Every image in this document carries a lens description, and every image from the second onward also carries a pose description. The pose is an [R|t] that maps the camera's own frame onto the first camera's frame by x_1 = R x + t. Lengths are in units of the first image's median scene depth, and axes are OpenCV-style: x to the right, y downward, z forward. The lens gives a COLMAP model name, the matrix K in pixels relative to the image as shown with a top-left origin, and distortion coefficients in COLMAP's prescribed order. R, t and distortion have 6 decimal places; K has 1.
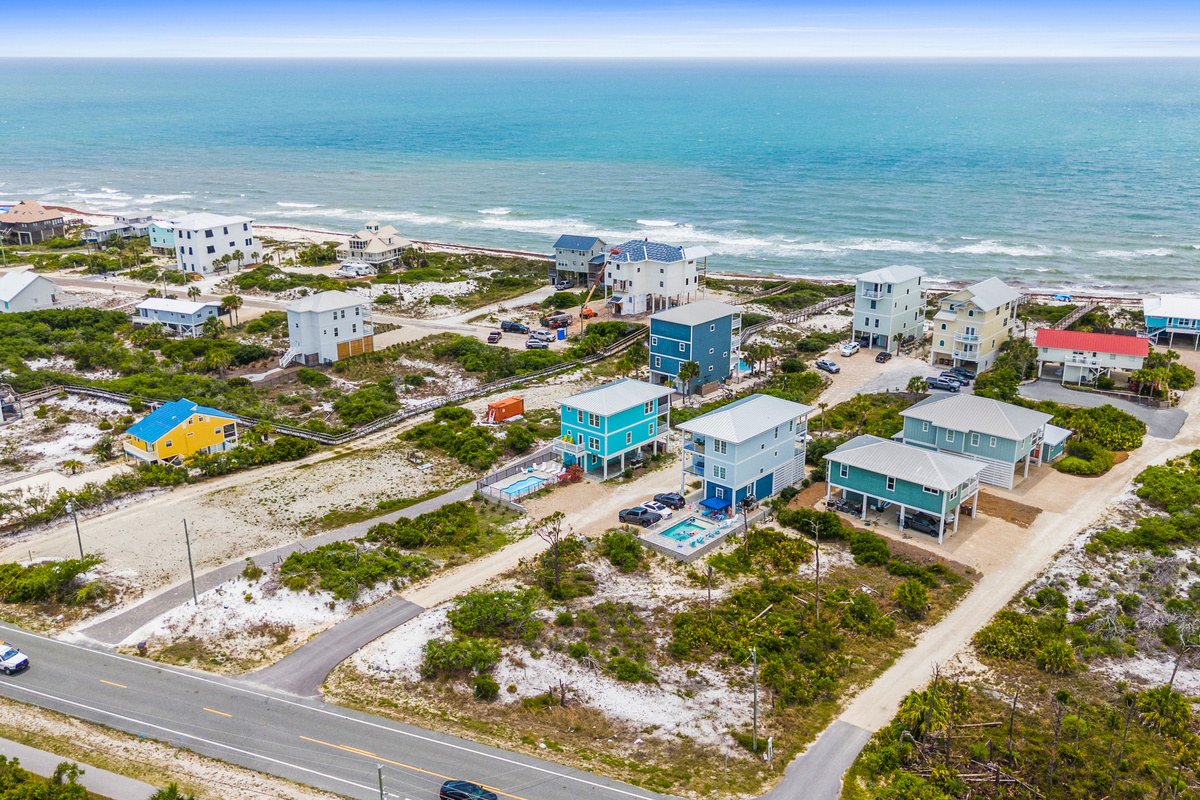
lens RADIAL K [[1096.2, 0, 600.0], [0, 1096.2, 400.0], [0, 0, 1]] dist [0.100670, -0.000570]
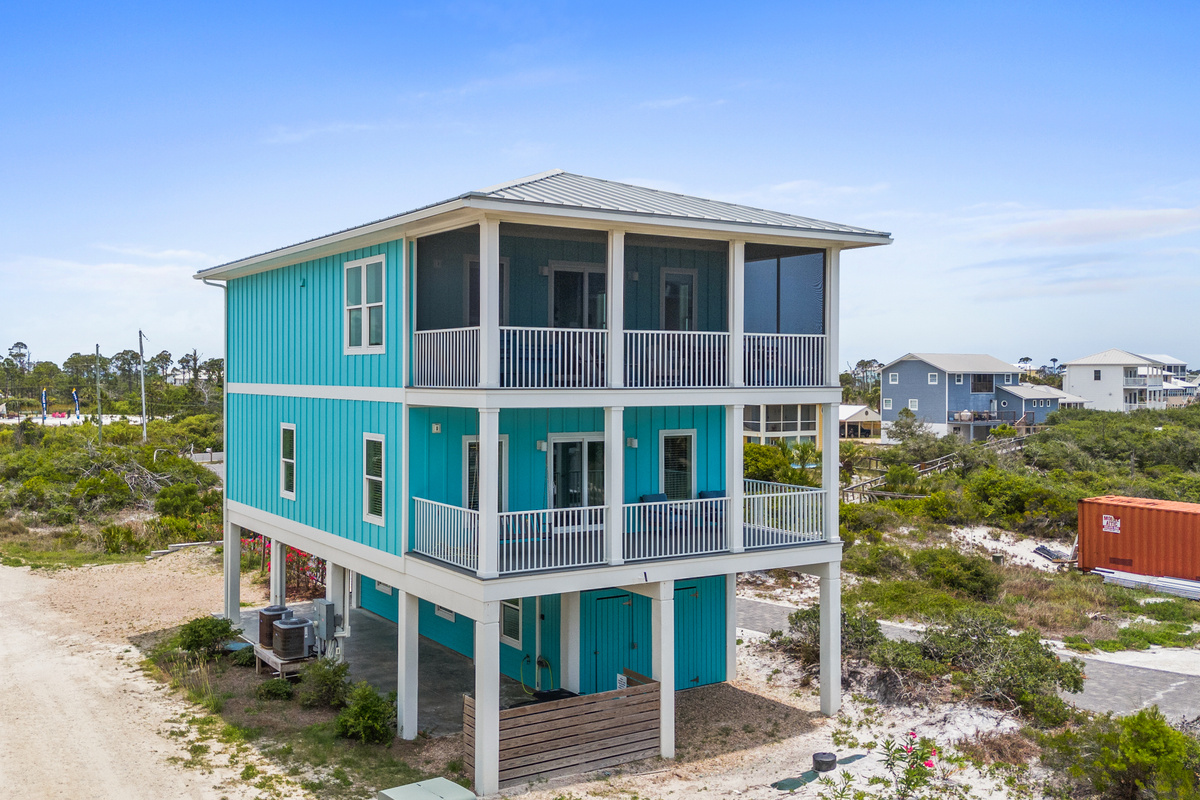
lens RADIAL K [[1077.7, 0, 519.3], [0, 1077.7, 397.3], [0, 0, 1]] dist [0.091711, -0.136751]
pose [[-0.304216, 0.014977, -0.952485, 0.174735], [-0.297568, 0.948348, 0.109953, -0.003809], [0.904934, 0.316879, -0.284046, 1.074371]]
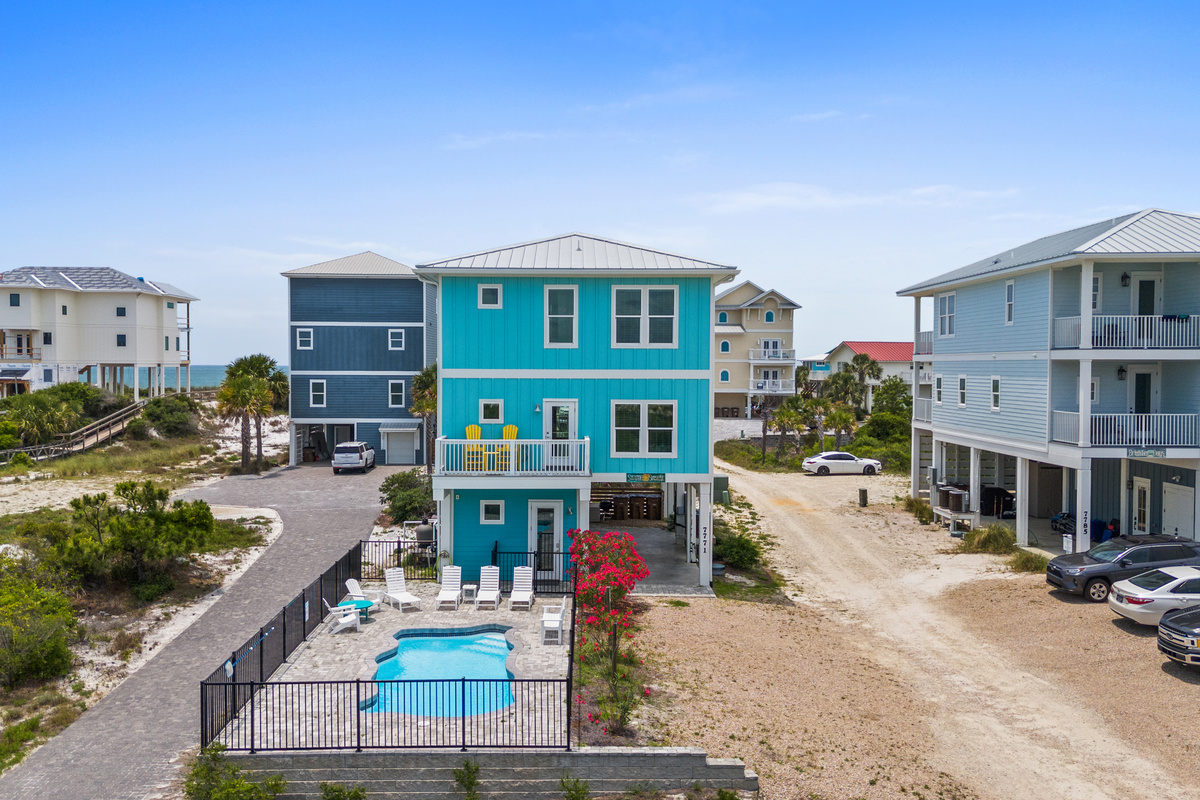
lens RADIAL K [[1067.1, 0, 586.6], [0, 1067.1, 397.1], [0, 0, 1]] dist [0.090095, -0.137252]
pose [[0.744631, -0.018318, 0.667225, -0.155461], [0.202073, 0.958900, -0.199190, 0.073324], [-0.636153, 0.283151, 0.717729, 0.835399]]
